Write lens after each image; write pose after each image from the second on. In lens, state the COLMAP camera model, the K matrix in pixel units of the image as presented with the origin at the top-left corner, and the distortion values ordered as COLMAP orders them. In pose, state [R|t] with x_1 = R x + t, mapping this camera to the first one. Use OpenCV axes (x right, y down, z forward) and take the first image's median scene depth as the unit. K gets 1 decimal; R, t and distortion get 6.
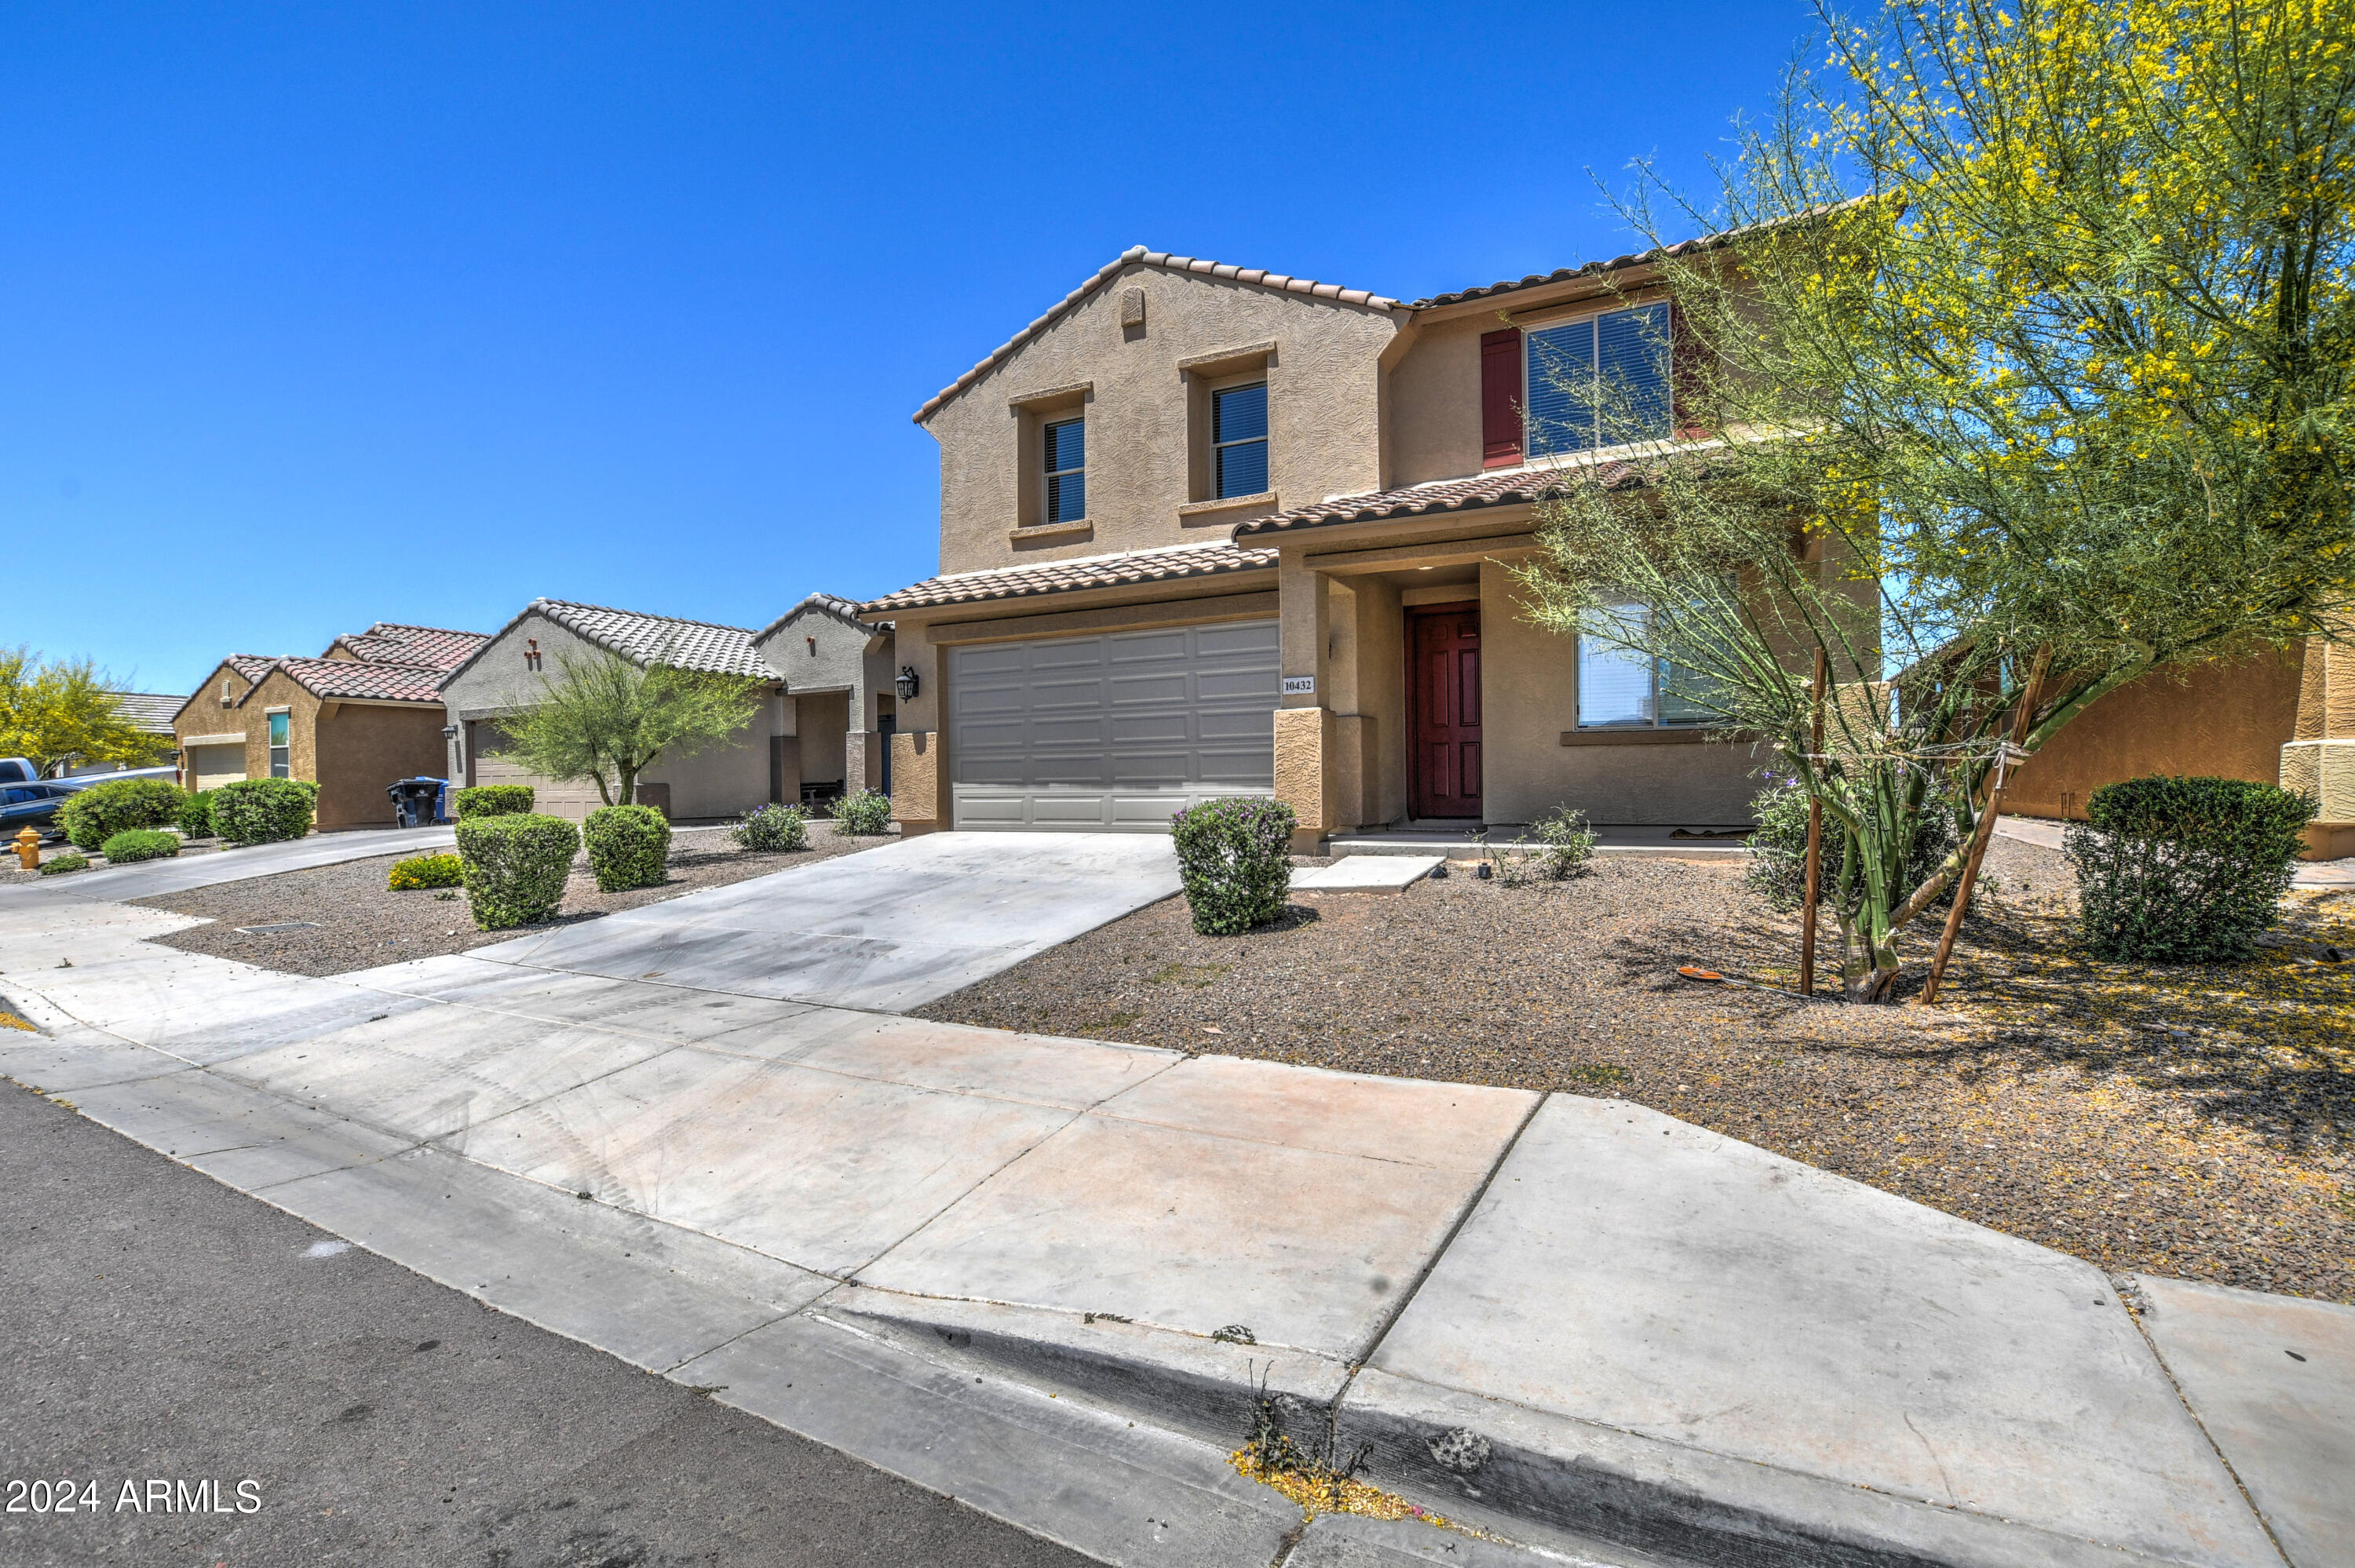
lens RADIAL K [[1072.2, 0, 1174.7], [0, 1072.2, 770.1], [0, 0, 1]] dist [-0.026056, 0.000508]
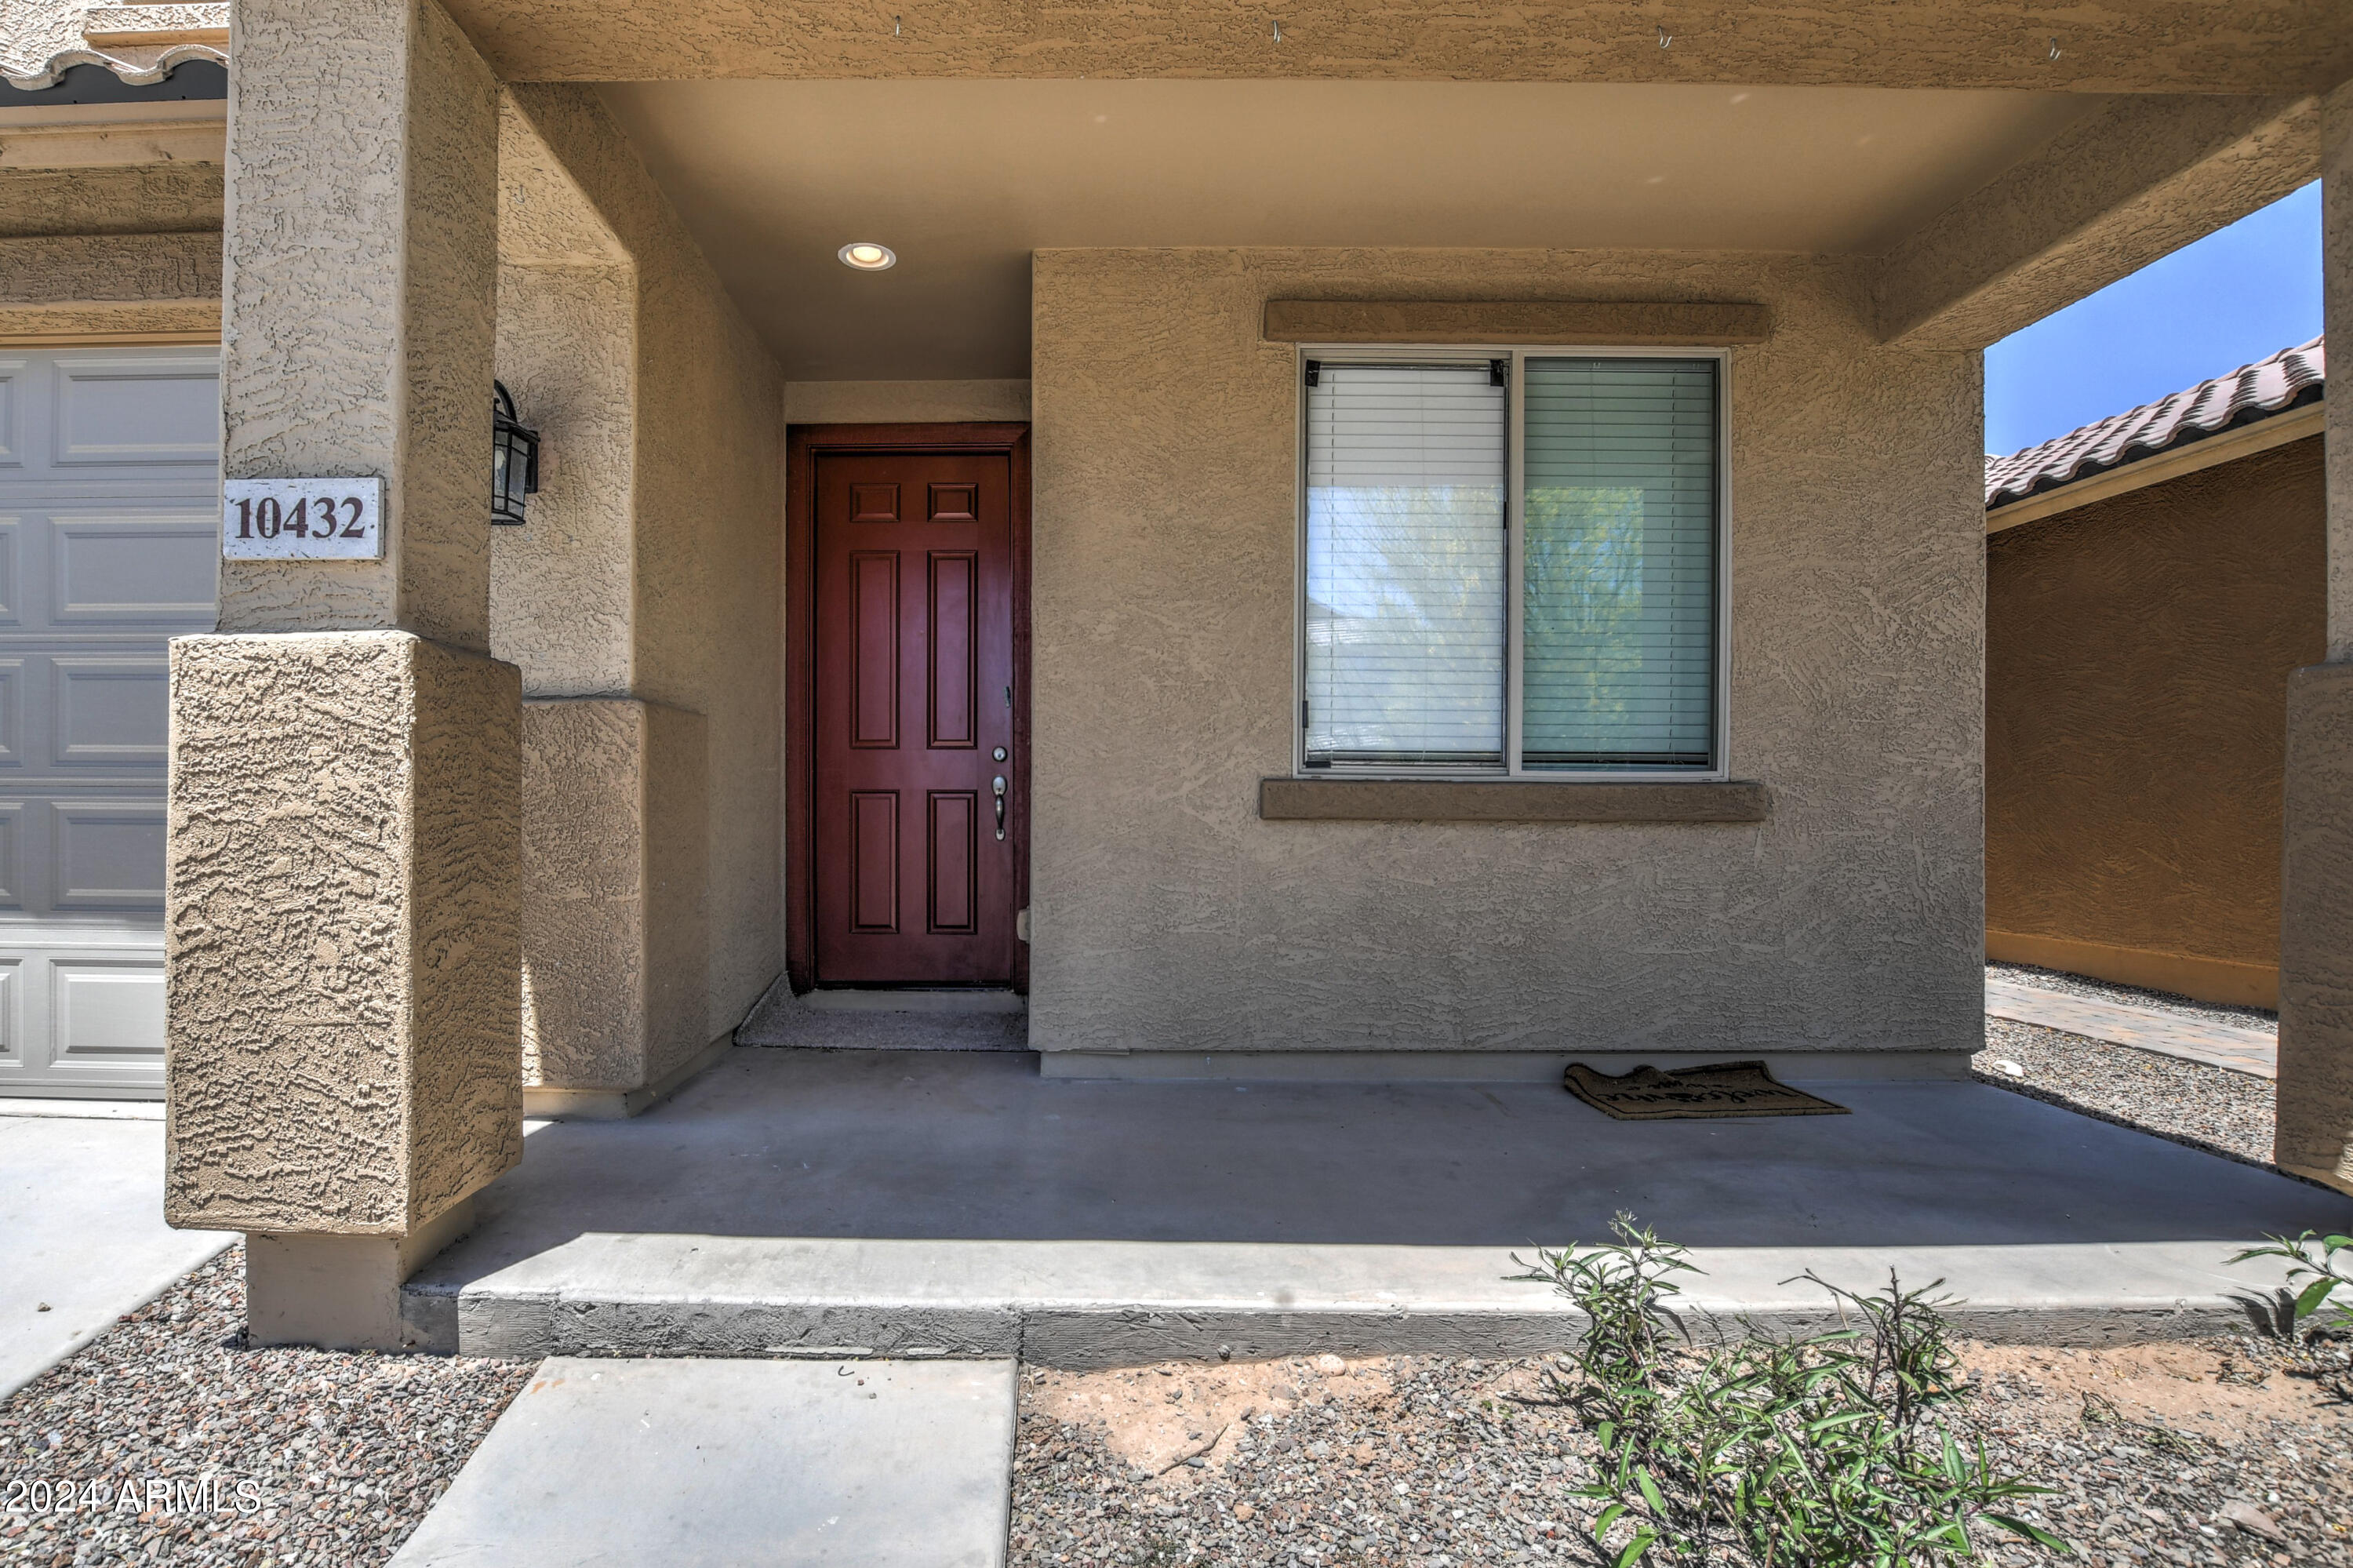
lens RADIAL K [[1176.5, 0, 1075.9], [0, 1176.5, 812.9], [0, 0, 1]] dist [-0.004361, -0.000589]
pose [[0.884458, 0.012949, 0.466440, 0.113303], [-0.020677, 0.999721, 0.011455, -0.023293], [-0.466161, -0.019776, 0.884479, 0.587160]]
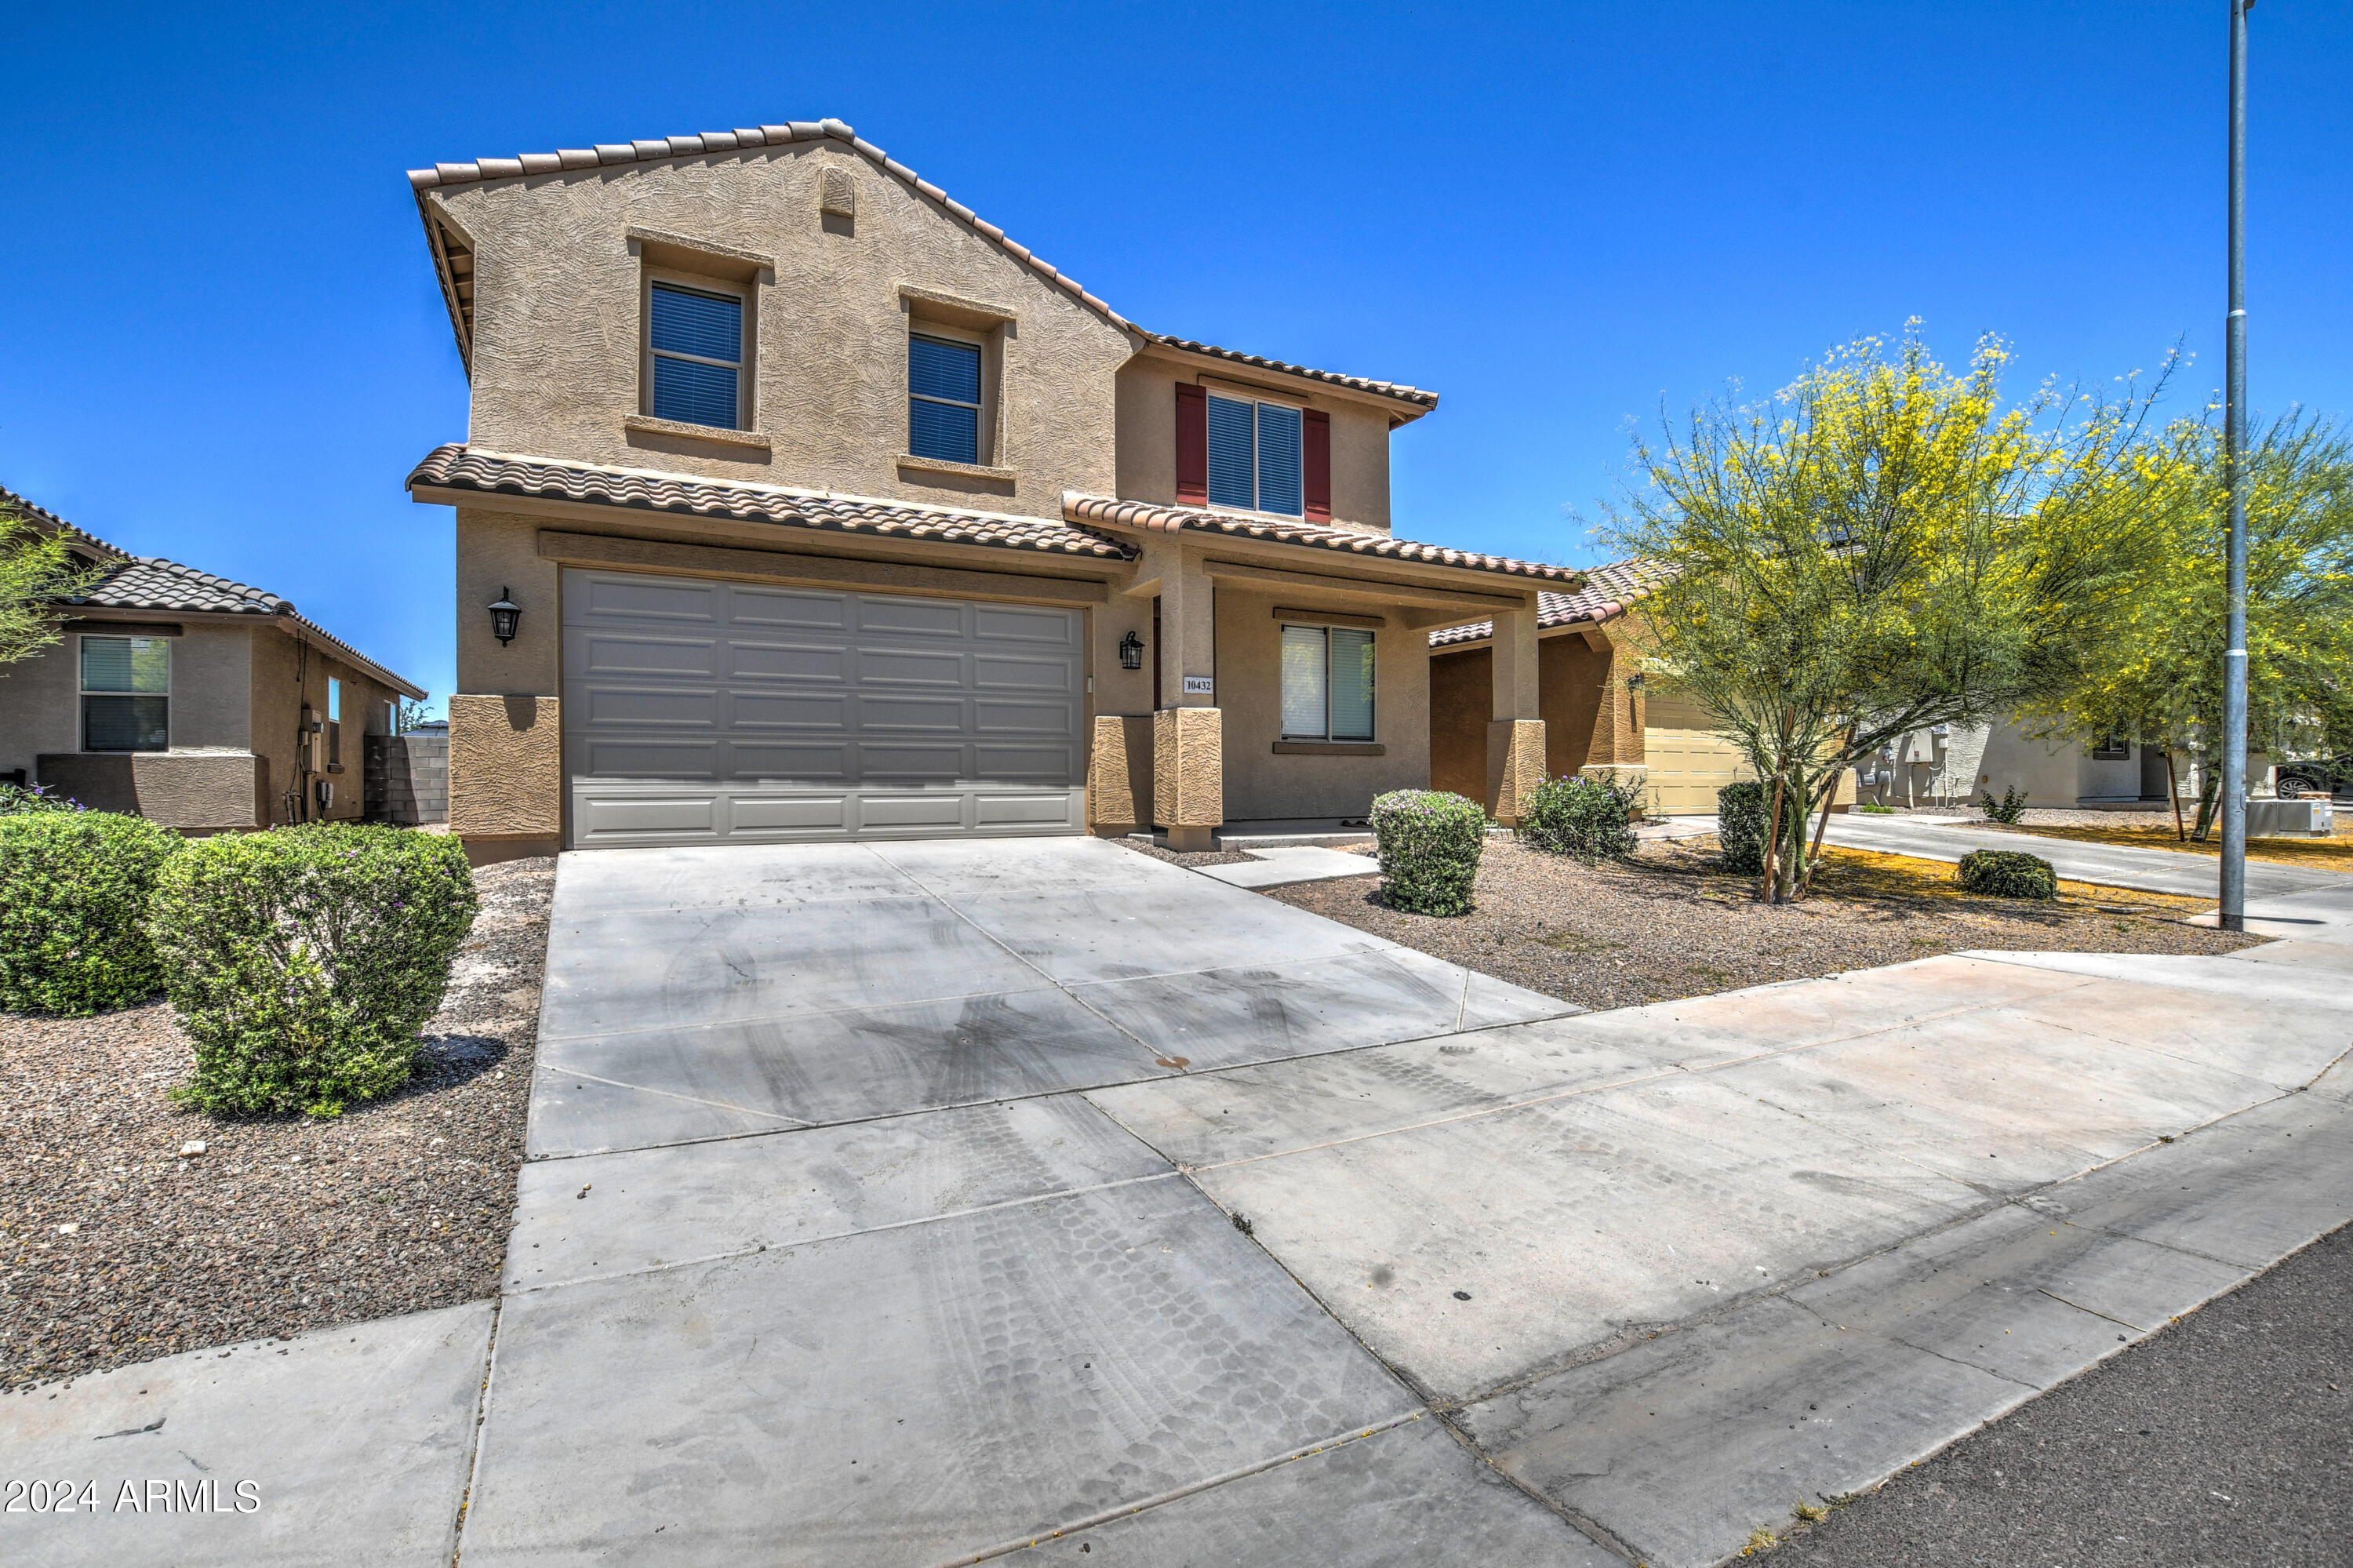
lens RADIAL K [[1071.4, 0, 1173.7], [0, 1071.4, 770.1], [0, 0, 1]] dist [-0.026056, 0.000508]
pose [[0.545679, 0.022249, 0.837699, -0.599886], [-0.012560, 0.999752, -0.018371, 0.016808], [-0.837900, -0.000497, 0.545823, 0.368141]]
